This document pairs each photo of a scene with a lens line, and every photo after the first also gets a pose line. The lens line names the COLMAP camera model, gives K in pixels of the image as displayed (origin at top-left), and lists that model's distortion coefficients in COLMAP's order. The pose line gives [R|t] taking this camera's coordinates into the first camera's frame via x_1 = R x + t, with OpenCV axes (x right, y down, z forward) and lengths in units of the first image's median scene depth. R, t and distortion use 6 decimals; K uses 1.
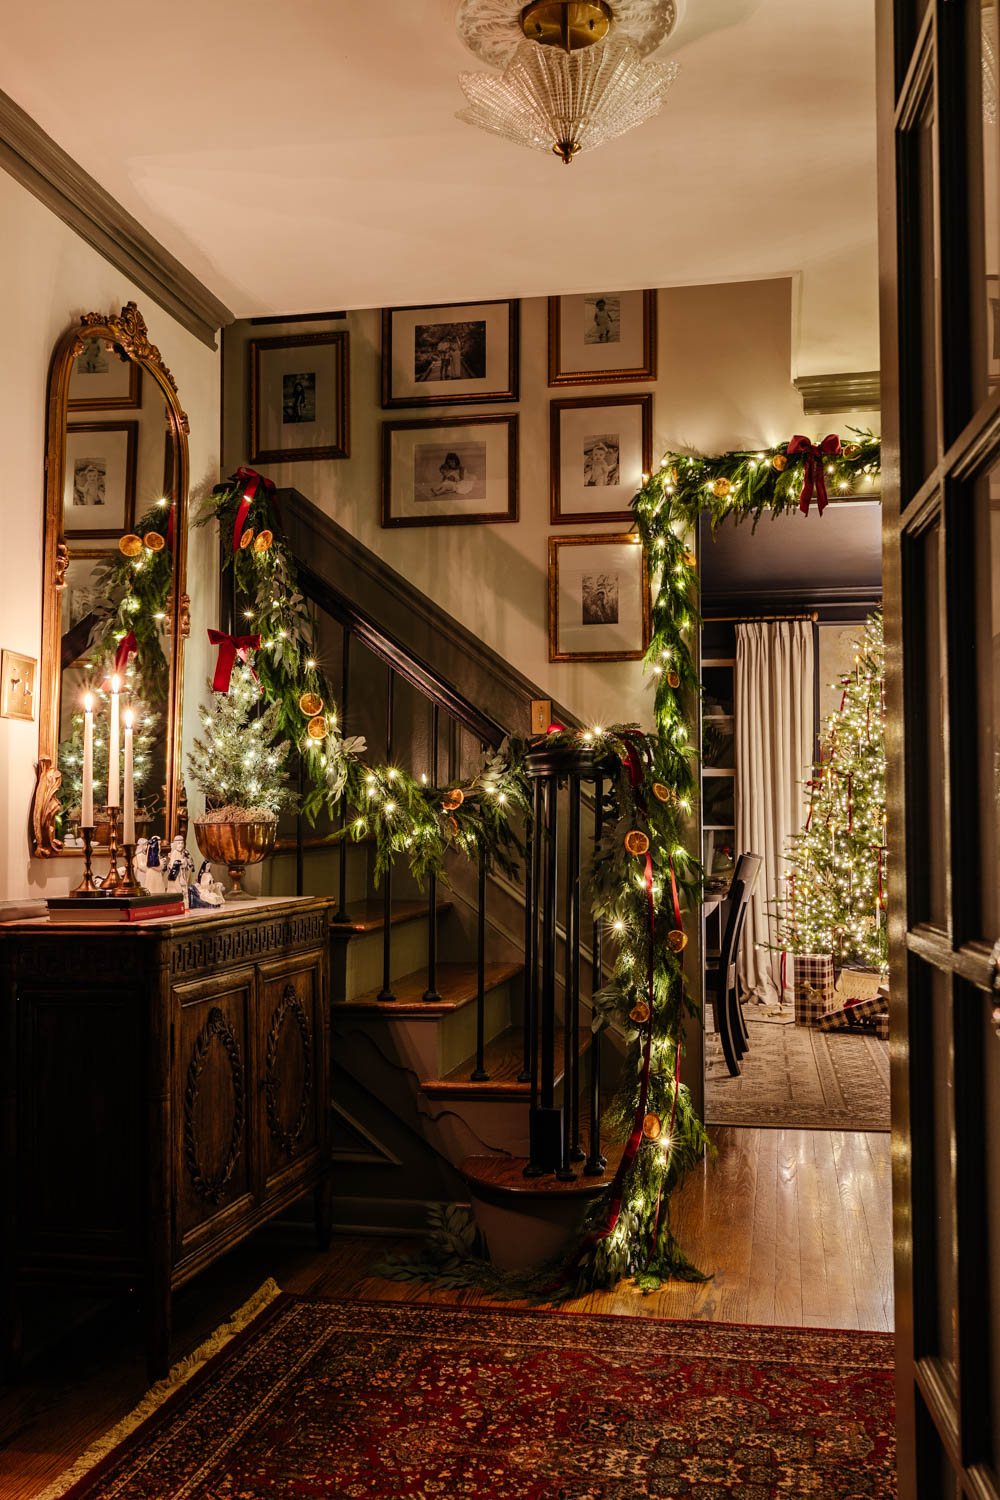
lens RADIAL K [[1428.6, 0, 494.5], [0, 1428.6, 750.7], [0, 0, 1]] dist [0.009504, -0.008562]
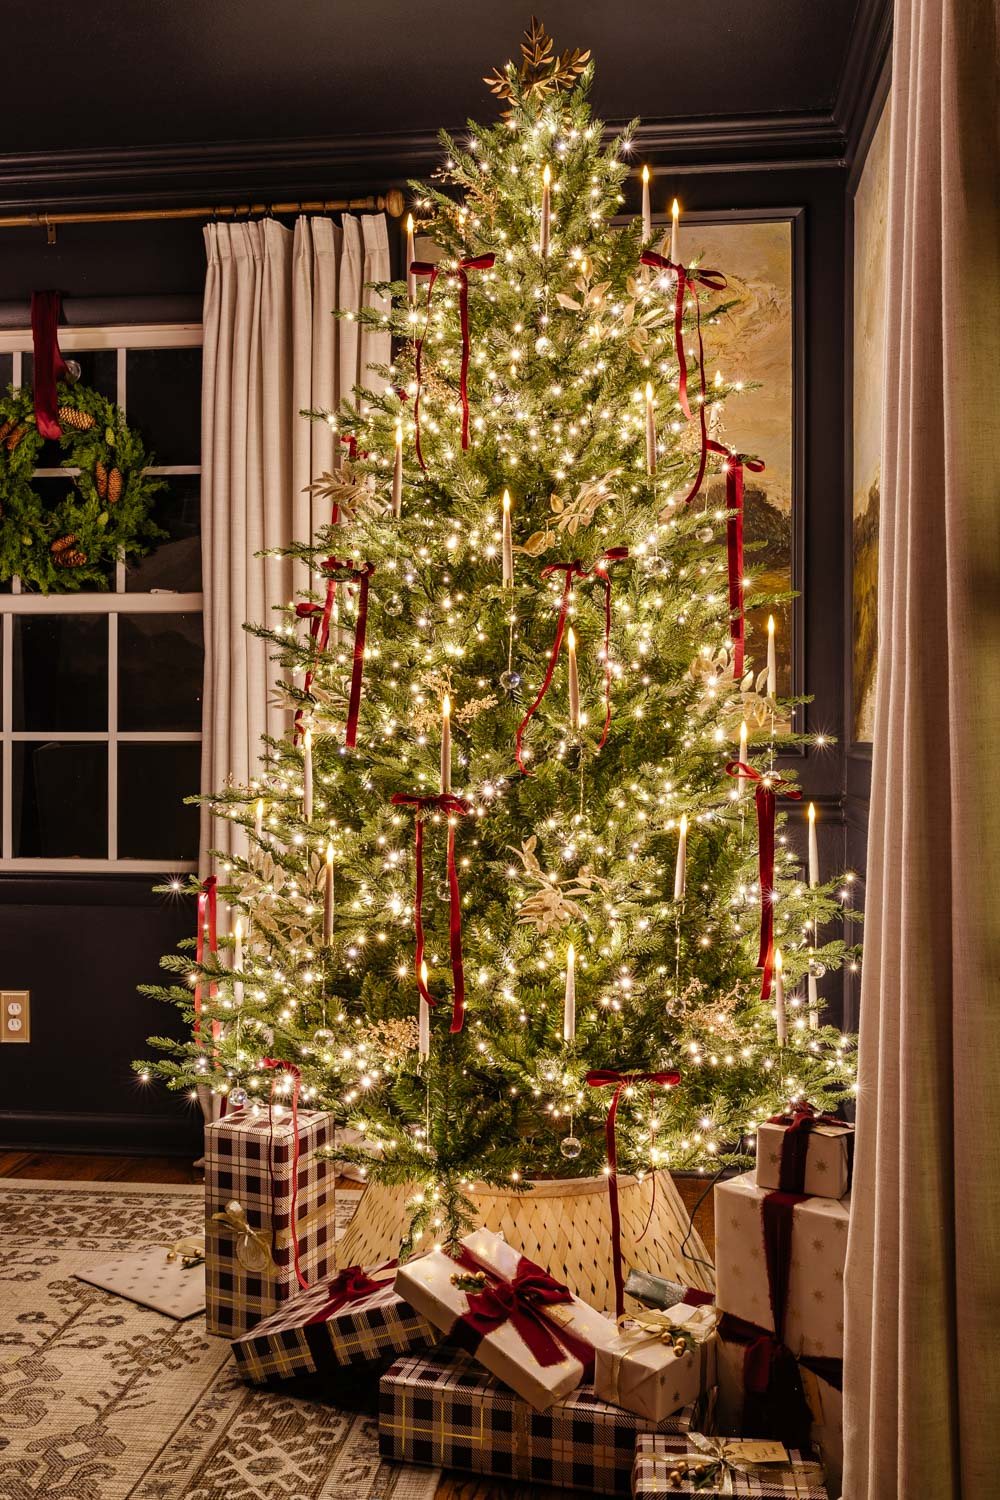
lens RADIAL K [[1448.9, 0, 500.0], [0, 1448.9, 750.0], [0, 0, 1]] dist [0.002393, -0.000187]
pose [[0.997320, 0.001447, 0.073155, 0.416578], [-0.005838, 0.998191, 0.059832, 0.061205], [-0.072936, -0.060099, 0.995524, 1.098256]]
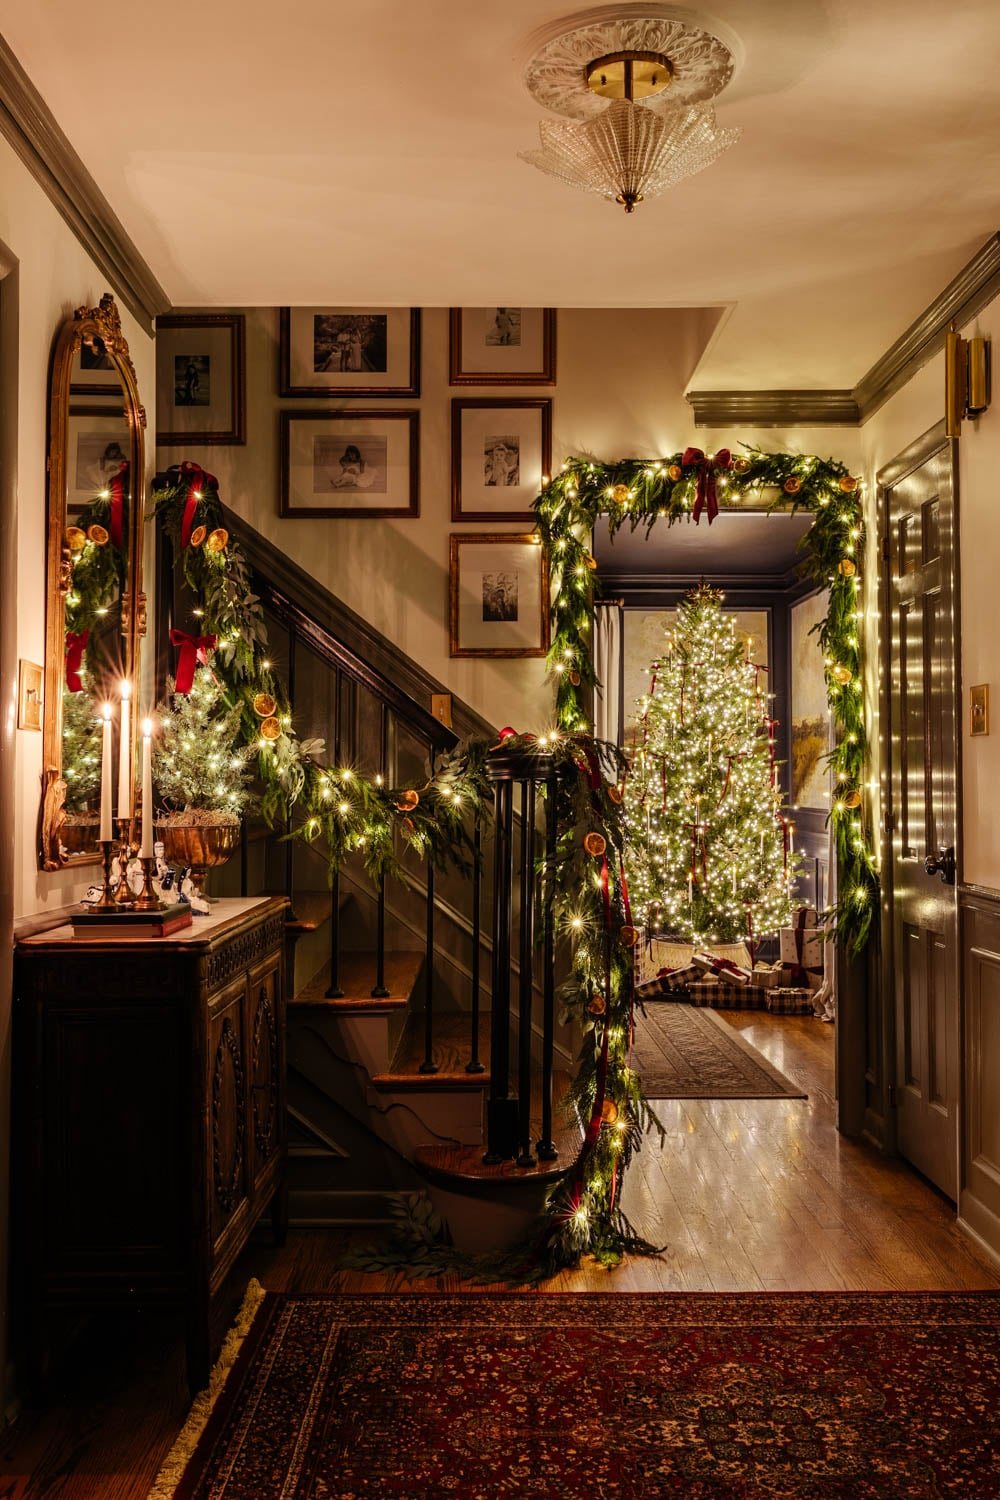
lens RADIAL K [[1428.6, 0, 494.5], [0, 1428.6, 750.7], [0, 0, 1]] dist [0.009504, -0.008562]
pose [[0.979995, 0.006011, 0.198929, -0.135943], [-0.011704, 0.999554, 0.027457, -0.023972], [-0.198675, -0.029236, 0.979629, -0.009599]]
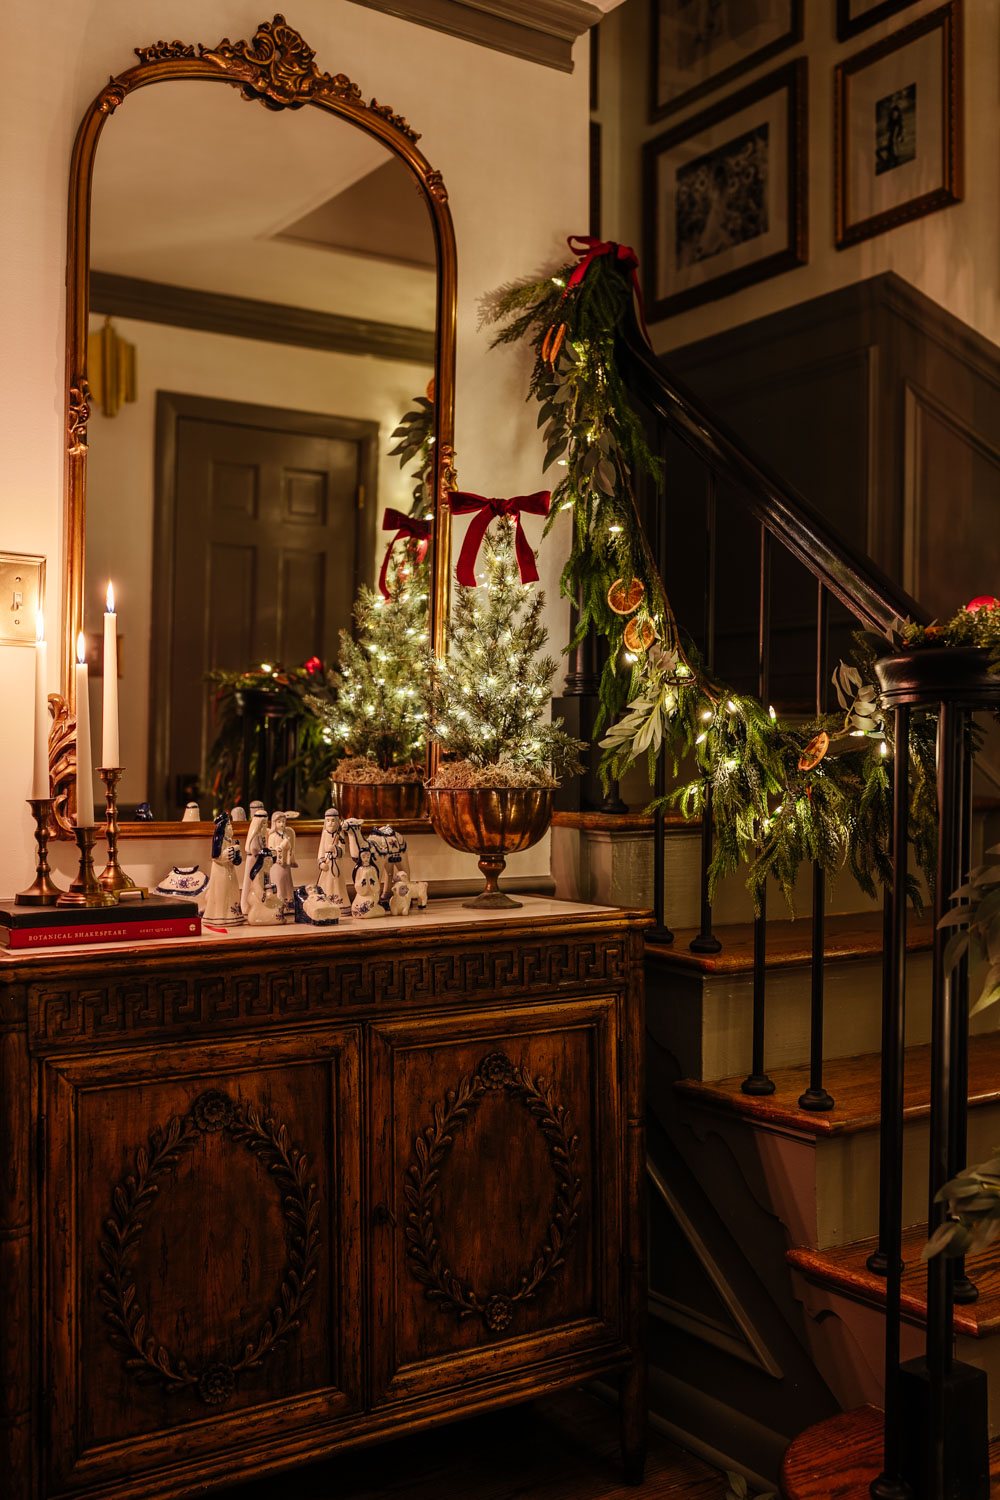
lens RADIAL K [[1448.9, 0, 500.0], [0, 1448.9, 750.0], [0, 0, 1]] dist [0.002393, -0.000187]
pose [[0.706136, 0.000035, -0.708077, 0.219556], [0.034056, 0.998841, 0.034011, 0.008567], [0.707257, -0.048131, 0.705316, 0.417517]]
